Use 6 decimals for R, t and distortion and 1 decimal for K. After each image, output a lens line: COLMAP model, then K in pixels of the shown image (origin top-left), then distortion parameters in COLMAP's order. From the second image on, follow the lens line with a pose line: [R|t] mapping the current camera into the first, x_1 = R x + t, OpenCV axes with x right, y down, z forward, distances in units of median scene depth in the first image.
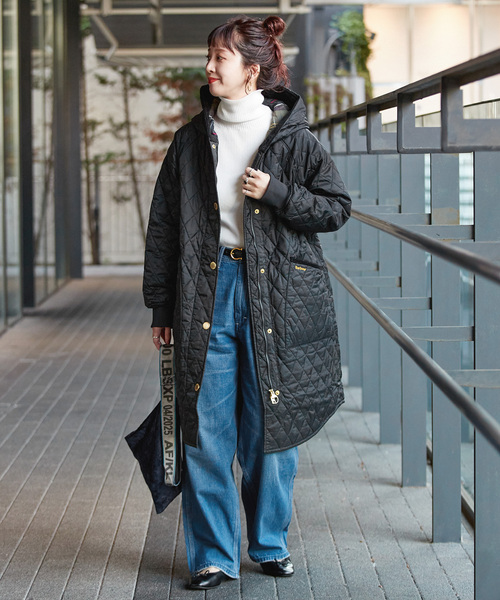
lens RADIAL K [[3155.2, 0, 250.0], [0, 3155.2, 300.0], [0, 0, 1]] dist [-0.007842, 1.486805]
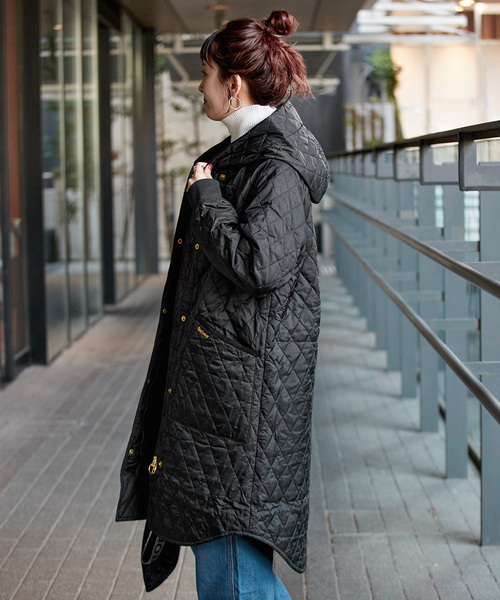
lens RADIAL K [[1821.1, 0, 249.8], [0, 1821.1, 234.6], [0, 0, 1]] dist [-0.272078, 0.163046]
pose [[0.999787, -0.007569, -0.019202, -0.005890], [0.007577, 0.999971, 0.000367, -0.022067], [0.019199, -0.000513, 0.999816, 0.319400]]
